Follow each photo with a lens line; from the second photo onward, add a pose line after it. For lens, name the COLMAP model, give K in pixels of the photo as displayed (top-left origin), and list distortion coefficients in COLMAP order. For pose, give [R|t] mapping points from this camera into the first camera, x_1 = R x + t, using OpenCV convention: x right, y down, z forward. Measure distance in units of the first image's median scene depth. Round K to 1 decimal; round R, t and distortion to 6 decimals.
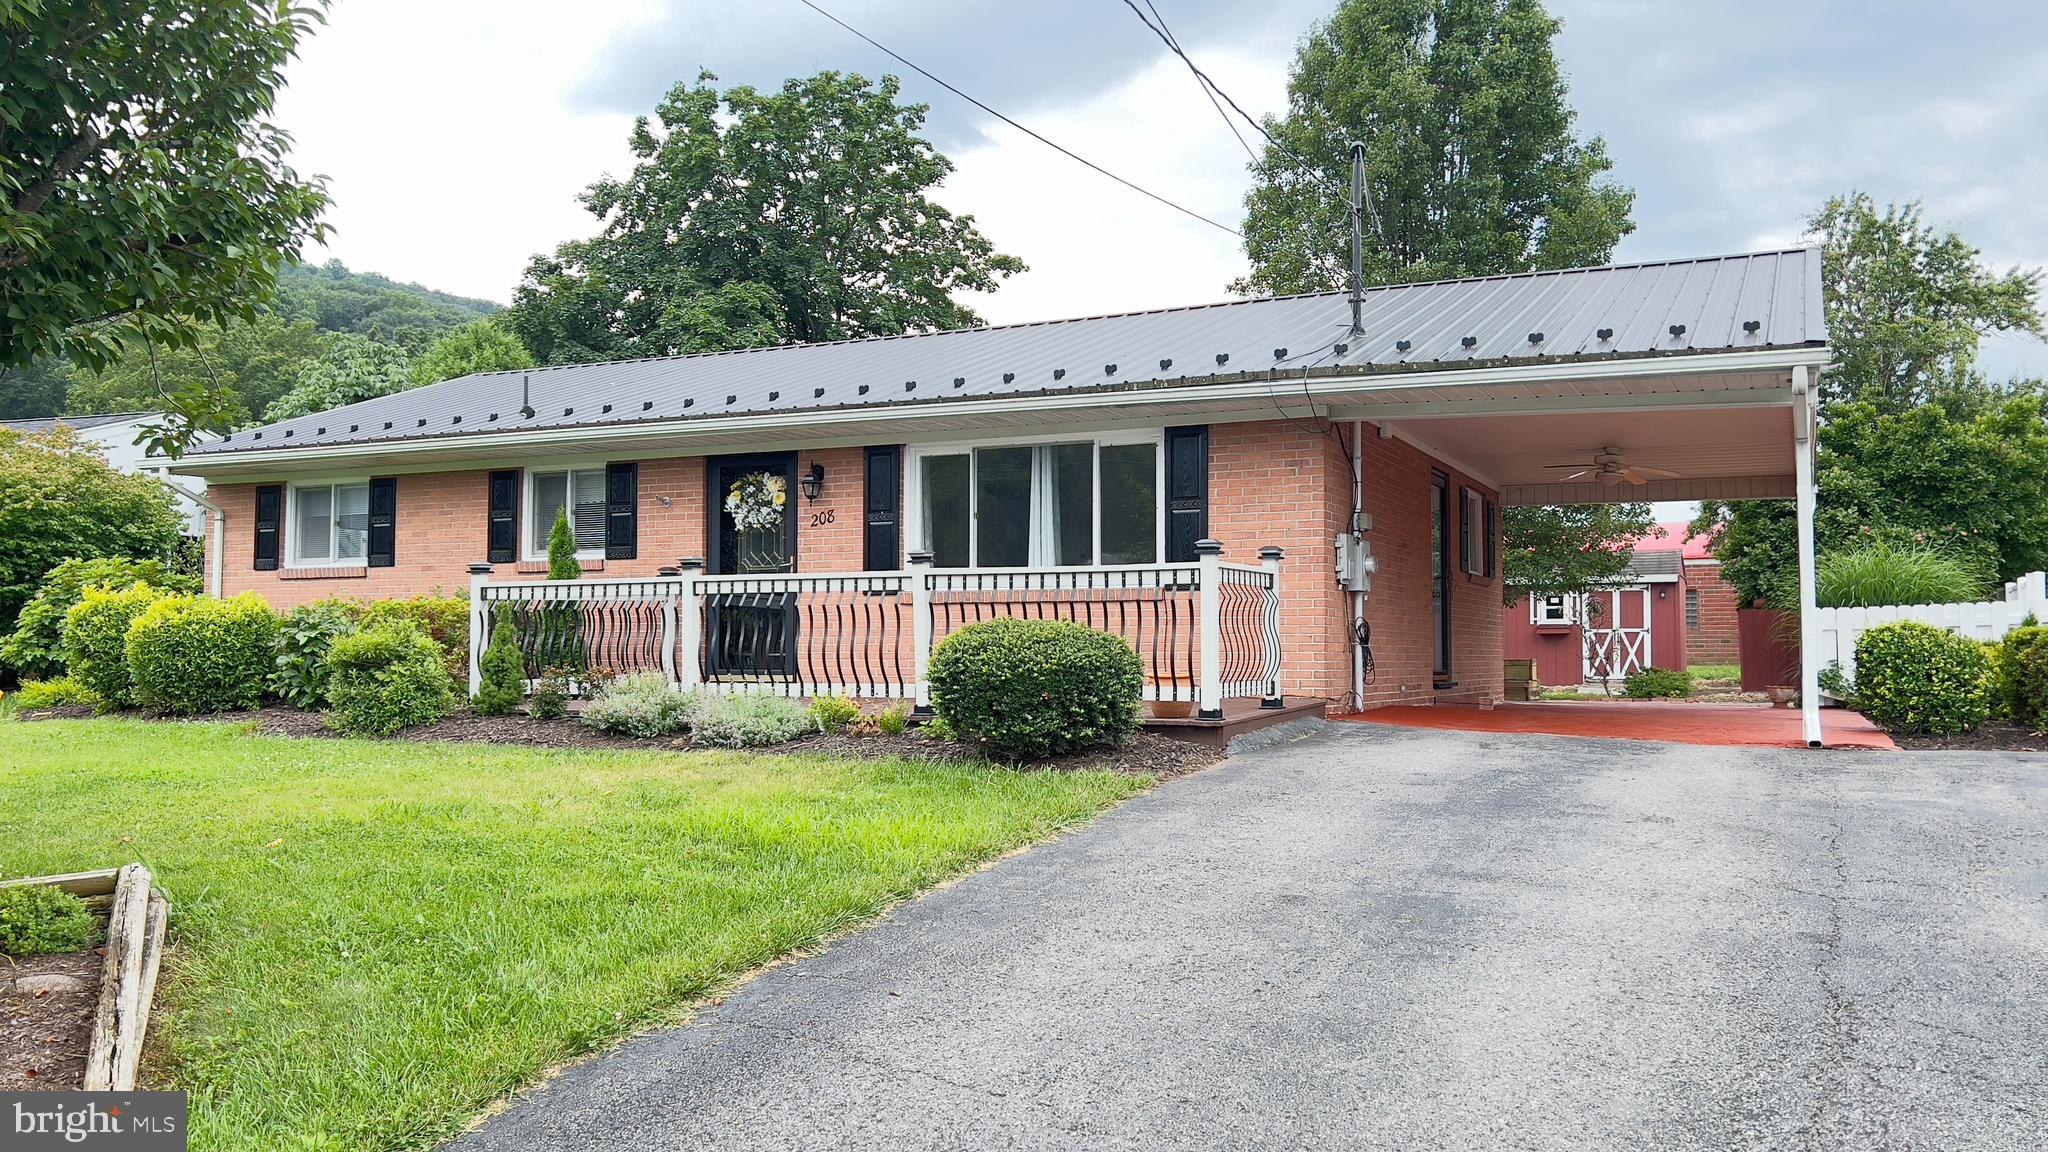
lens RADIAL K [[1588.5, 0, 1008.9], [0, 1588.5, 585.0], [0, 0, 1]] dist [-0.000119, 0.008374]
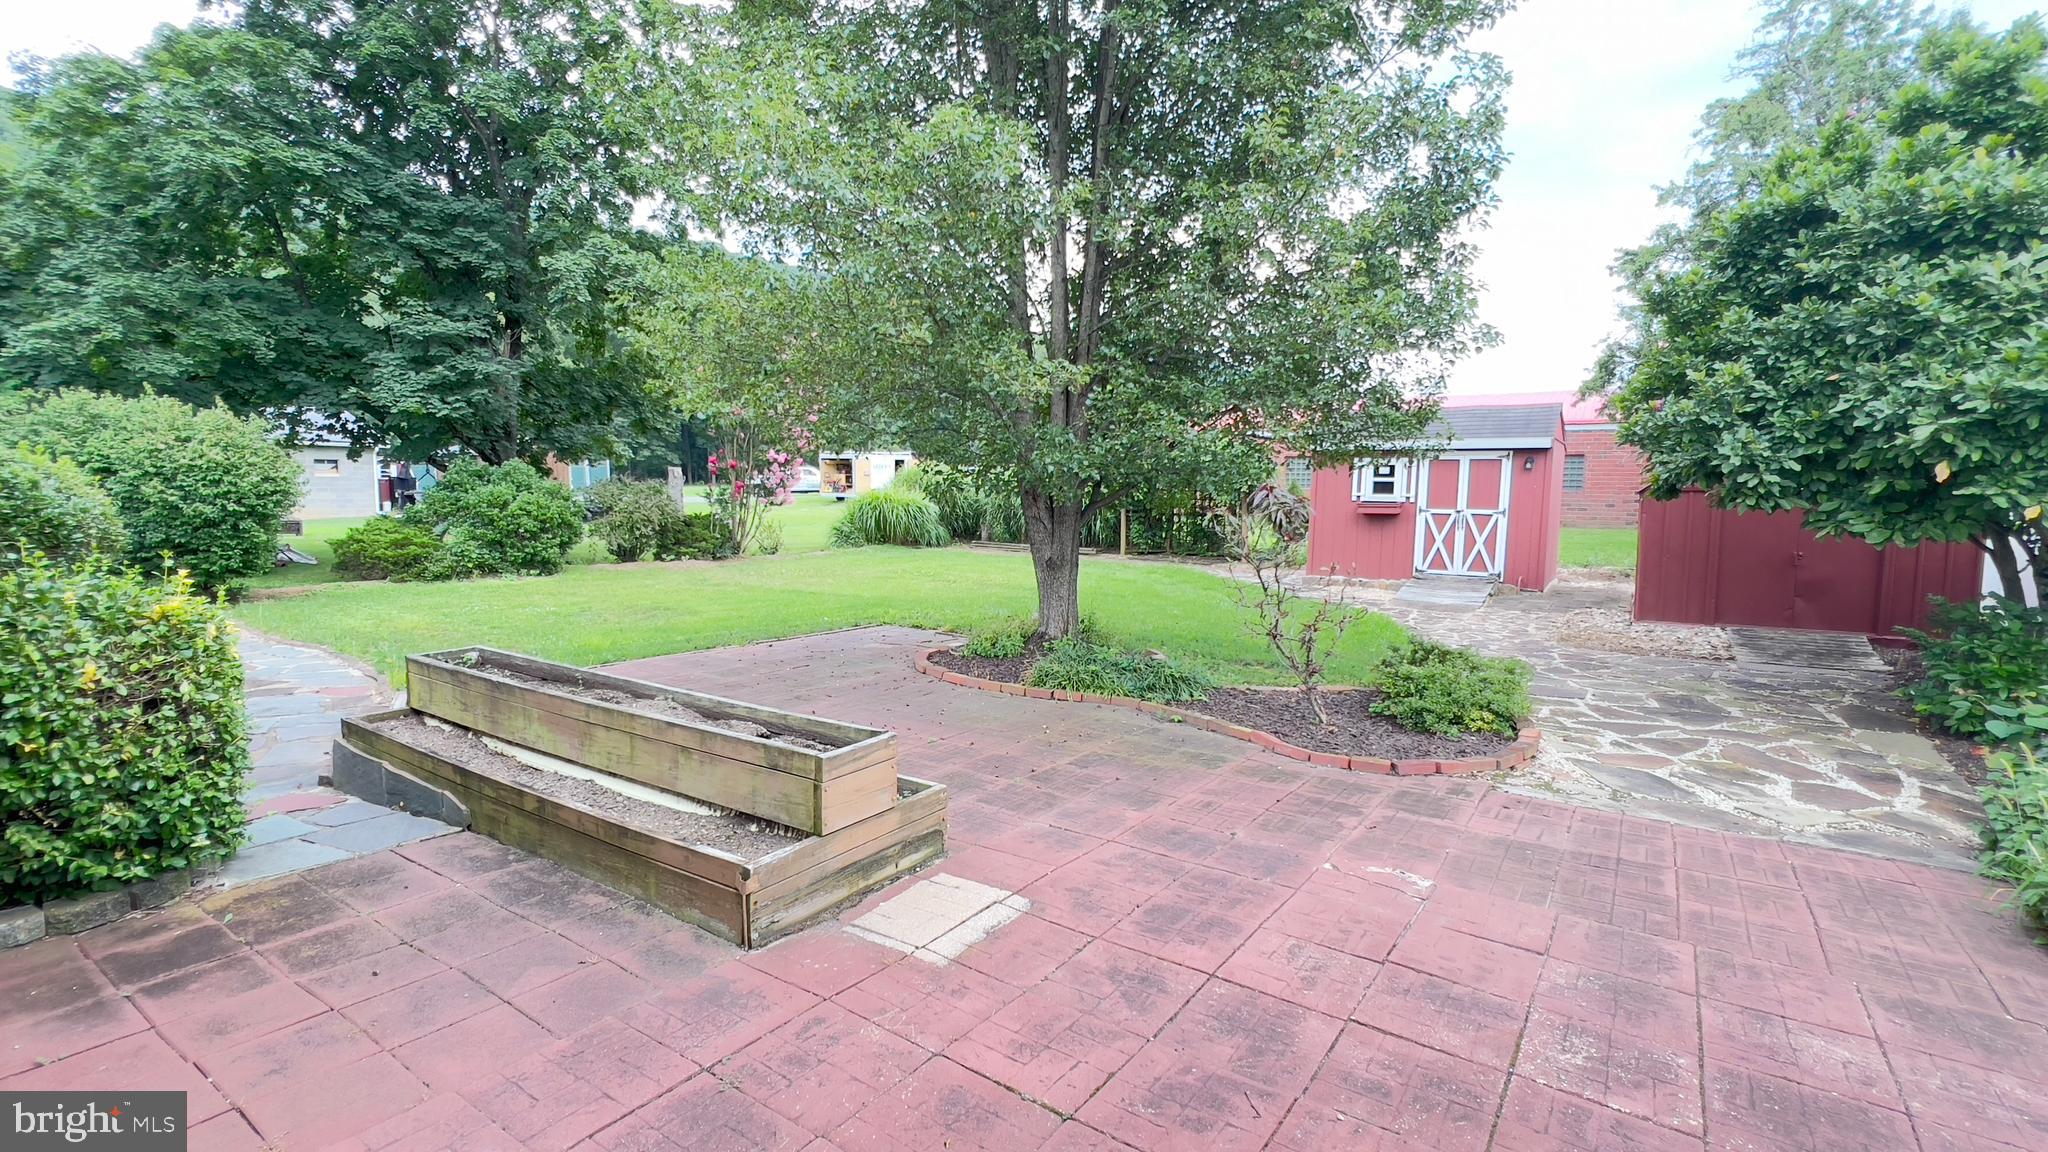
lens RADIAL K [[934.8, 0, 1017.1], [0, 934.8, 578.7], [0, 0, 1]] dist [-0.000306, -0.000878]
pose [[0.990567, 0.024530, -0.134817, 0.433589], [-0.005114, 0.989779, 0.142517, -0.003866], [0.136935, -0.140483, 0.980568, 0.981235]]
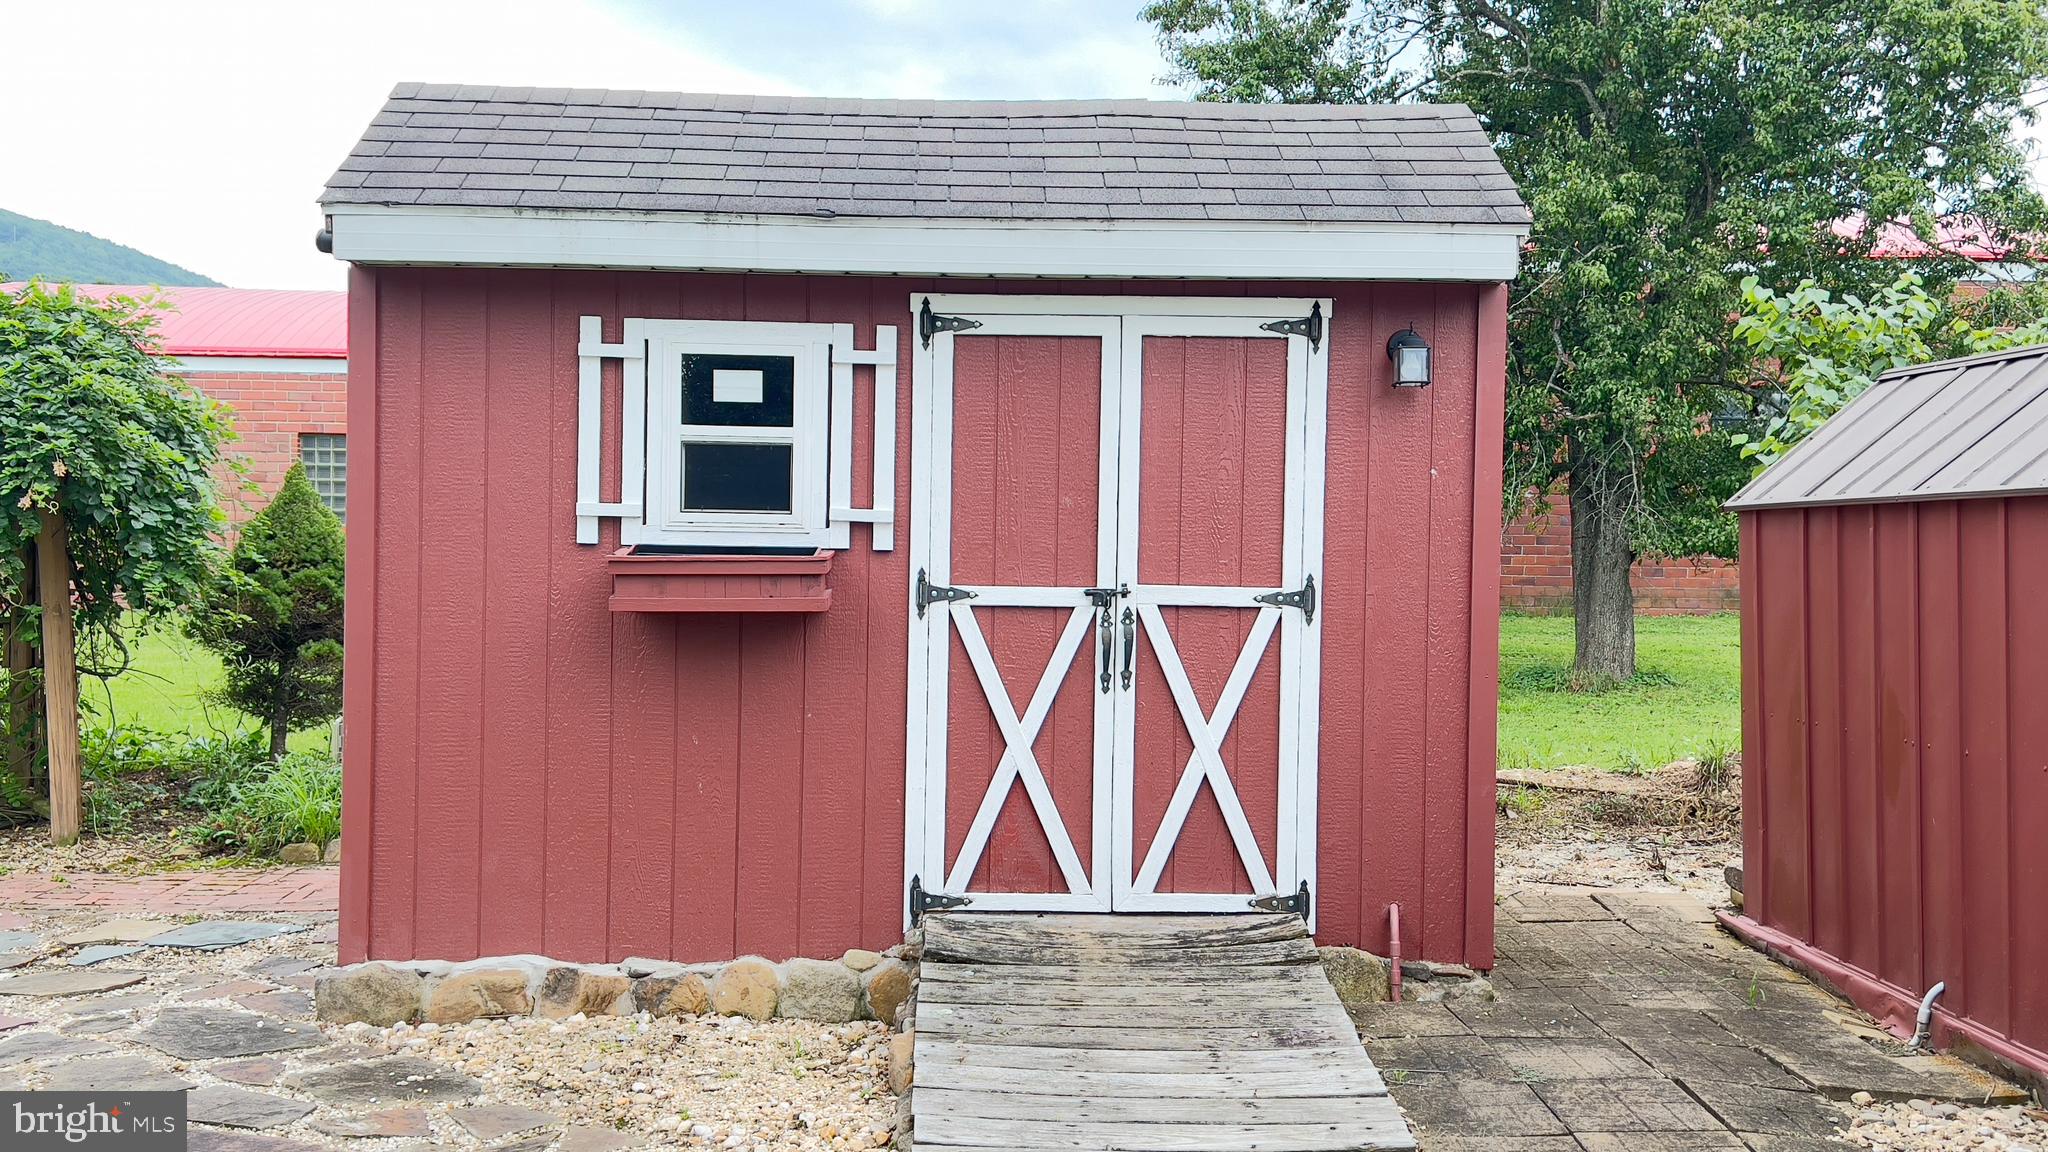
lens RADIAL K [[1908.9, 0, 1028.5], [0, 1908.9, 579.3], [0, 0, 1]] dist [0.022614, 0.000000]
pose [[0.884797, -0.001636, 0.465973, 0.541078], [-0.030293, 0.997677, 0.061024, 0.030752], [-0.464990, -0.068110, 0.882692, 1.576016]]
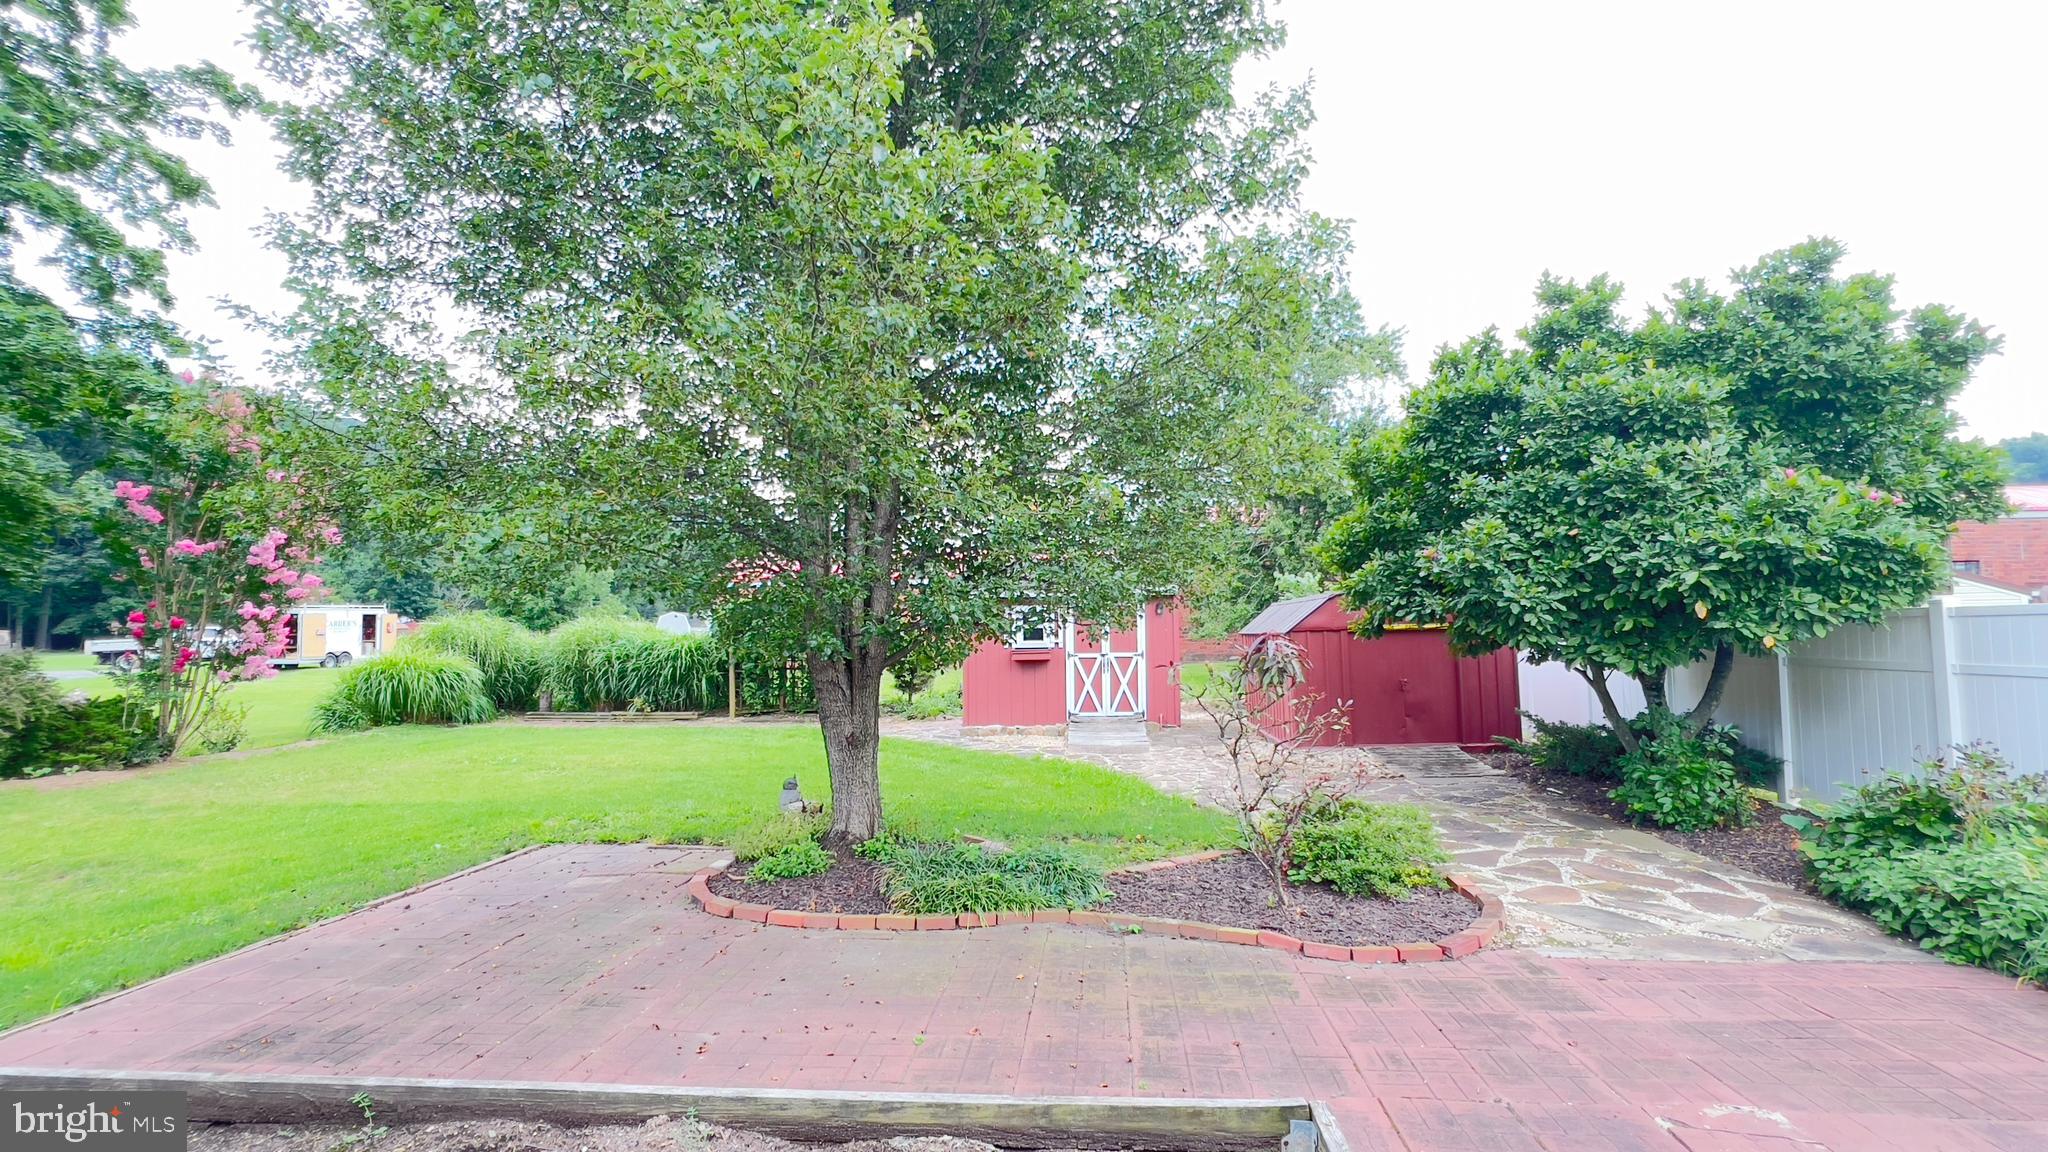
lens RADIAL K [[934.8, 0, 1023.6], [0, 934.8, 580.8], [0, 0, 1]] dist [-0.000306, -0.000878]
pose [[0.928330, 0.007037, 0.371689, 0.312546], [-0.001136, 0.999870, -0.016092, -0.001825], [-0.371754, 0.014517, 0.928218, 1.076130]]
